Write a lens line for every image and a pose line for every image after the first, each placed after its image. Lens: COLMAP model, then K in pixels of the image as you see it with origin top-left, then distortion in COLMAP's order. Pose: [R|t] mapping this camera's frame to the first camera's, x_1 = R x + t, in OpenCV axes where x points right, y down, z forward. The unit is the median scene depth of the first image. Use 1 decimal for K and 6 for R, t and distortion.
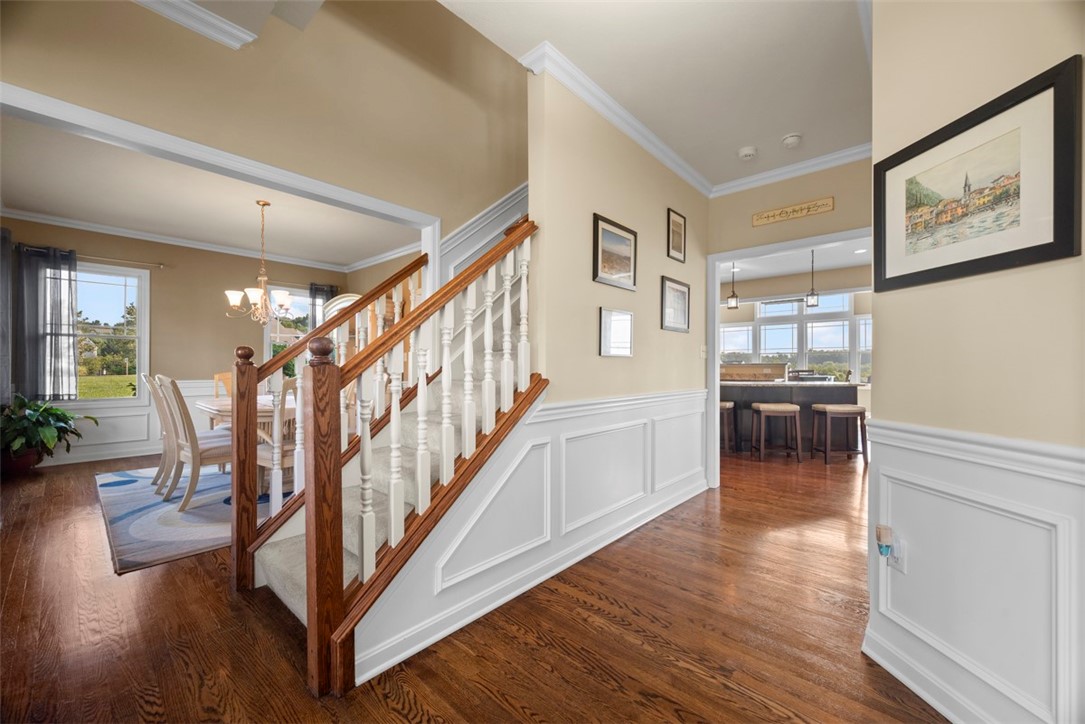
lens RADIAL K [[430.3, 0, 544.3], [0, 430.3, 364.9], [0, 0, 1]] dist [-0.001240, 0.000571]
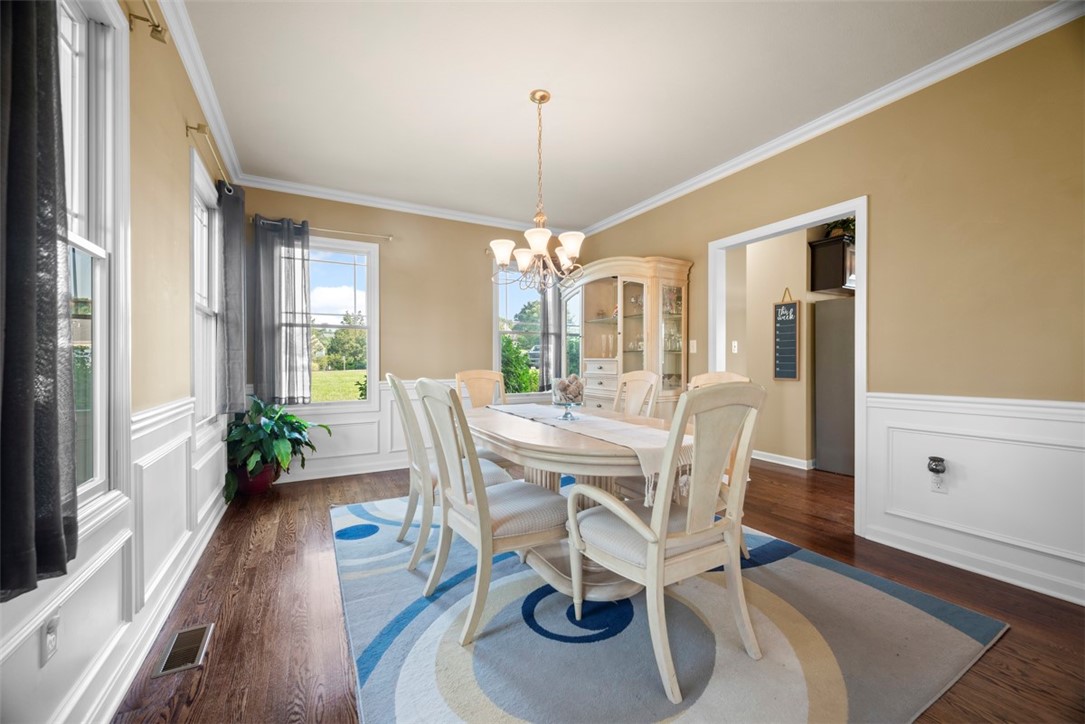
lens RADIAL K [[430.3, 0, 544.7], [0, 430.3, 362.1], [0, 0, 1]] dist [-0.001240, 0.000571]
pose [[0.945277, -0.005227, -0.326226, -0.401905], [0.006747, 0.999971, 0.003530, 0.001754], [0.326198, -0.005538, 0.945285, 0.375217]]
